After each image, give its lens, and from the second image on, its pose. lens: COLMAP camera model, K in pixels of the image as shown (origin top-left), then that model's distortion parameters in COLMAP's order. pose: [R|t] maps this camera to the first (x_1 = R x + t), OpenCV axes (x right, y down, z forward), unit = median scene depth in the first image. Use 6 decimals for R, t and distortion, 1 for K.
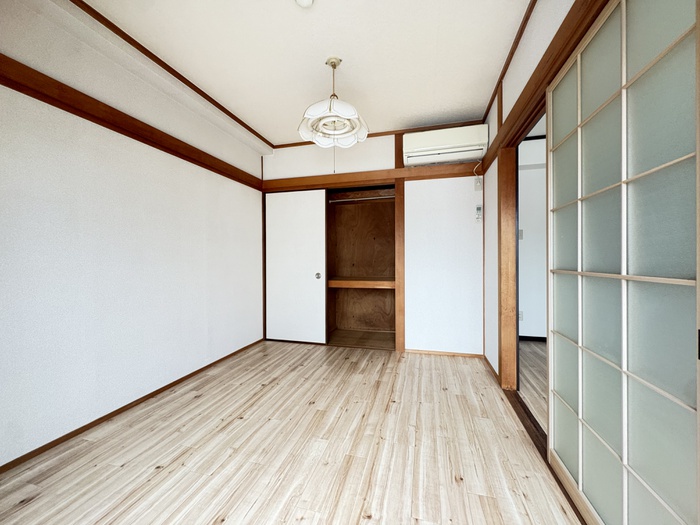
lens RADIAL K [[276.4, 0, 350.7], [0, 276.4, 260.2], [0, 0, 1]] dist [0.000689, 0.000085]
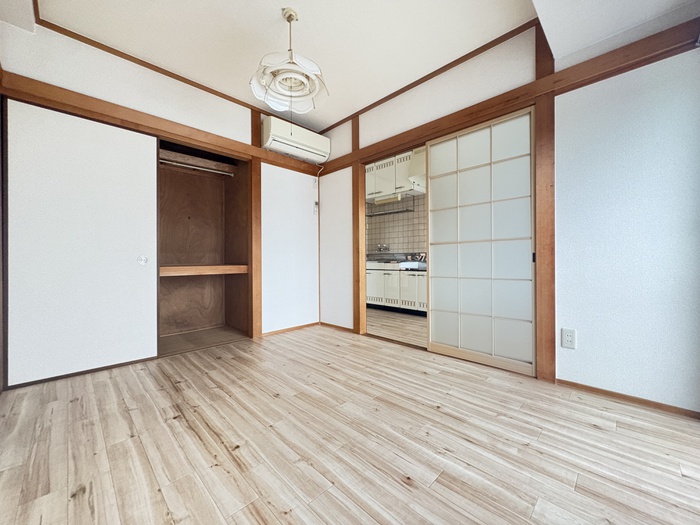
lens RADIAL K [[276.4, 0, 344.9], [0, 276.4, 260.2], [0, 0, 1]] dist [0.000689, 0.000085]
pose [[0.507479, 0.003750, 0.861656, -0.526603], [0.002679, 0.999979, -0.005930, 0.072413], [-0.861660, 0.005318, 0.507458, 0.263696]]
